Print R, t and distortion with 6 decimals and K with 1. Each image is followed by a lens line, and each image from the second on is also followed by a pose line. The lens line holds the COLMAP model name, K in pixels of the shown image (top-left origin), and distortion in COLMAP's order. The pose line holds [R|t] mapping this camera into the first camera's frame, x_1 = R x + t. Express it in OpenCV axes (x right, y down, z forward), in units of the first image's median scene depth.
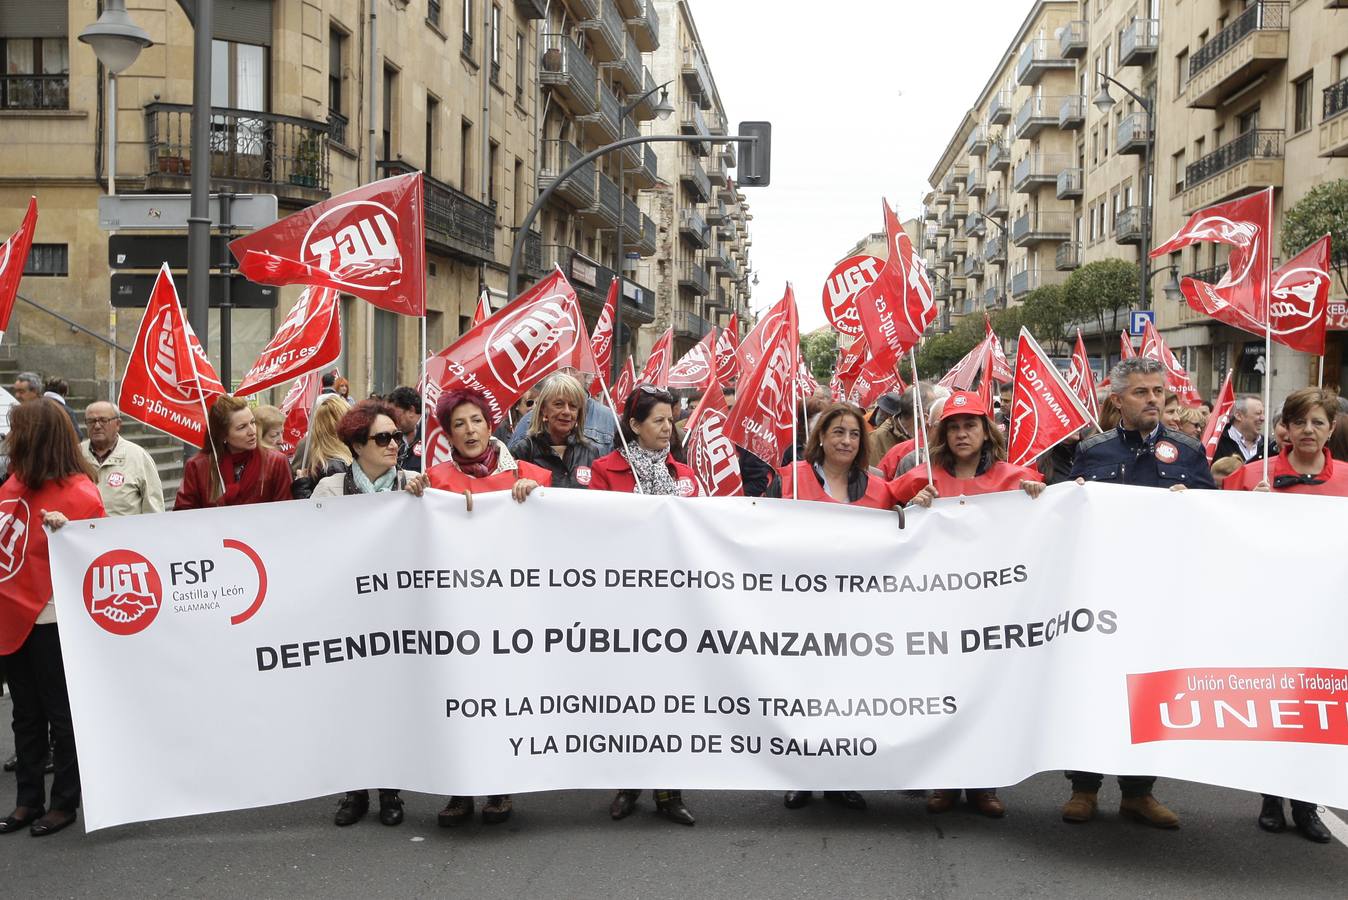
lens RADIAL K [[1657.9, 0, 678.0], [0, 1657.9, 447.4], [0, 0, 1]] dist [0.028603, 0.034011]
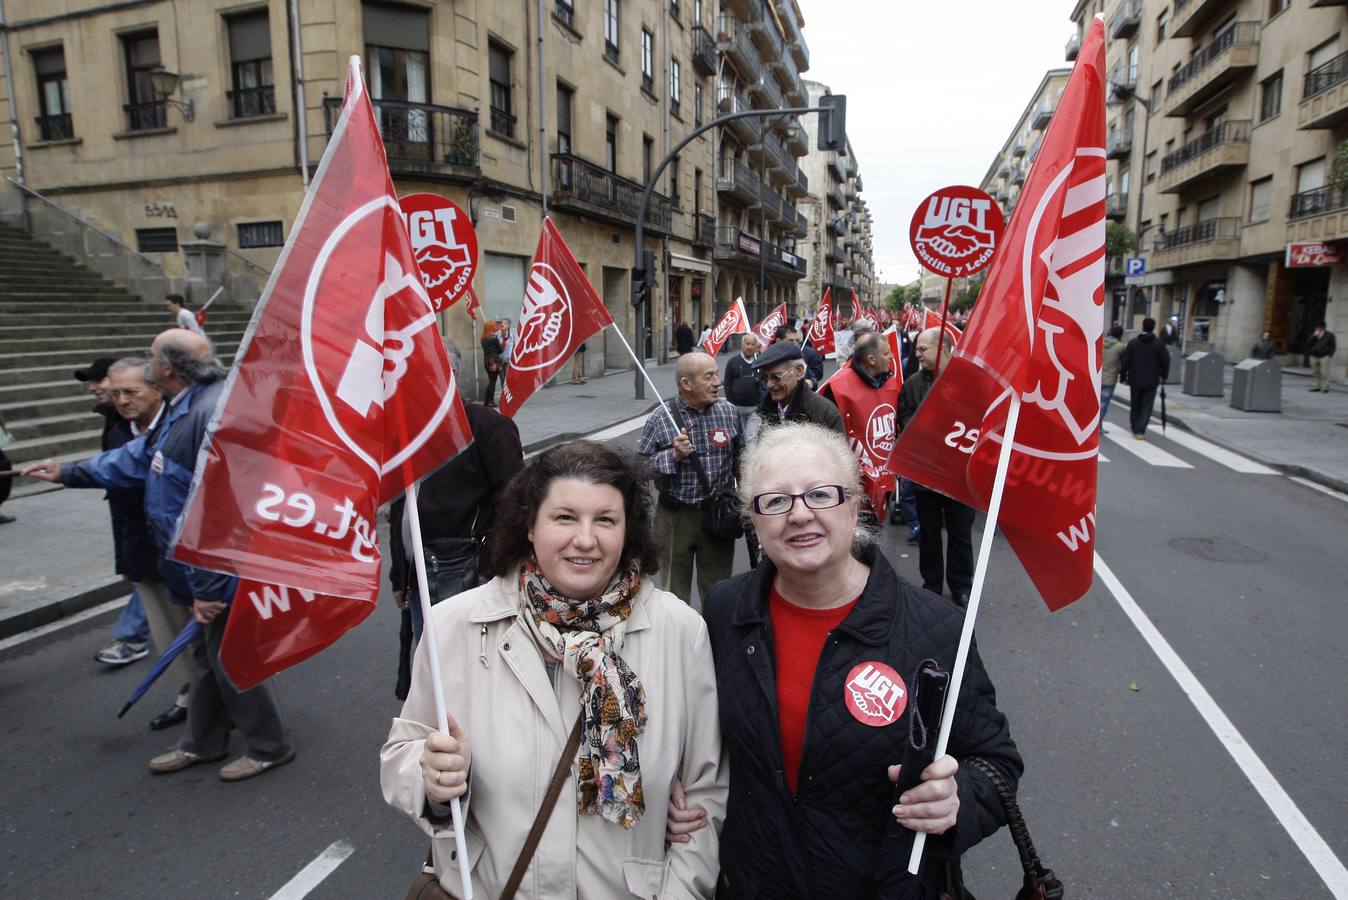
lens RADIAL K [[805.4, 0, 680.2], [0, 805.4, 446.7], [0, 0, 1]] dist [-0.060815, 0.029727]
pose [[0.981084, 0.011922, -0.193213, 0.031695], [0.012317, 0.992235, 0.123767, -0.010880], [0.193188, -0.123805, 0.973319, 0.237744]]
